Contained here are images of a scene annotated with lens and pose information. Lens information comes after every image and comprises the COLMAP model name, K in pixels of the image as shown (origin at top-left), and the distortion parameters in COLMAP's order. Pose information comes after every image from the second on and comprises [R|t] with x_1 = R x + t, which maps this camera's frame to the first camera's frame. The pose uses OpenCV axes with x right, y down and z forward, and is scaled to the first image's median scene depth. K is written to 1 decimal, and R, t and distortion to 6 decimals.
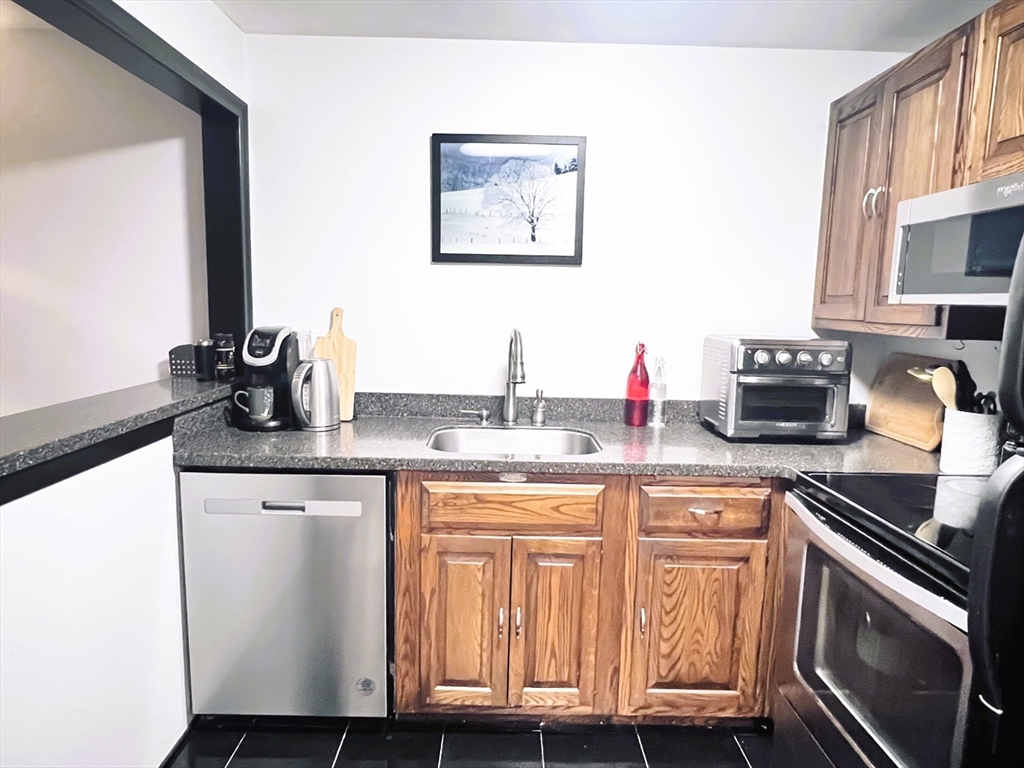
lens RADIAL K [[663.9, 0, 512.0], [0, 663.9, 384.0], [0, 0, 1]] dist [-0.003326, -0.000703]
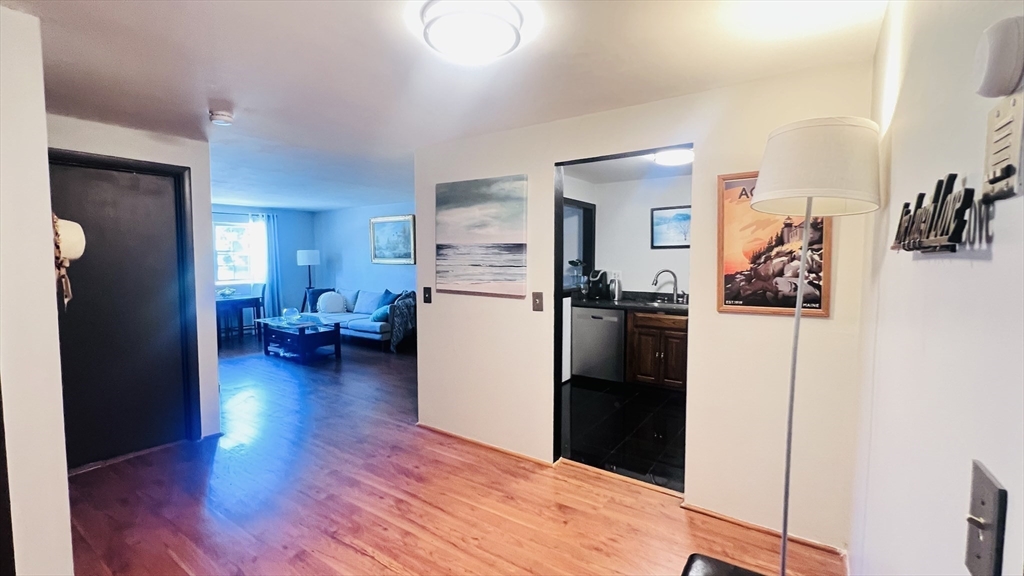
lens RADIAL K [[438.9, 0, 512.0], [0, 438.9, 288.0], [0, 0, 1]] dist [-0.000563, -0.000027]
pose [[0.821871, 0.021497, -0.569268, 0.595236], [-0.057760, 0.997283, -0.045730, 0.145952], [0.566738, 0.070466, 0.820879, -1.175208]]
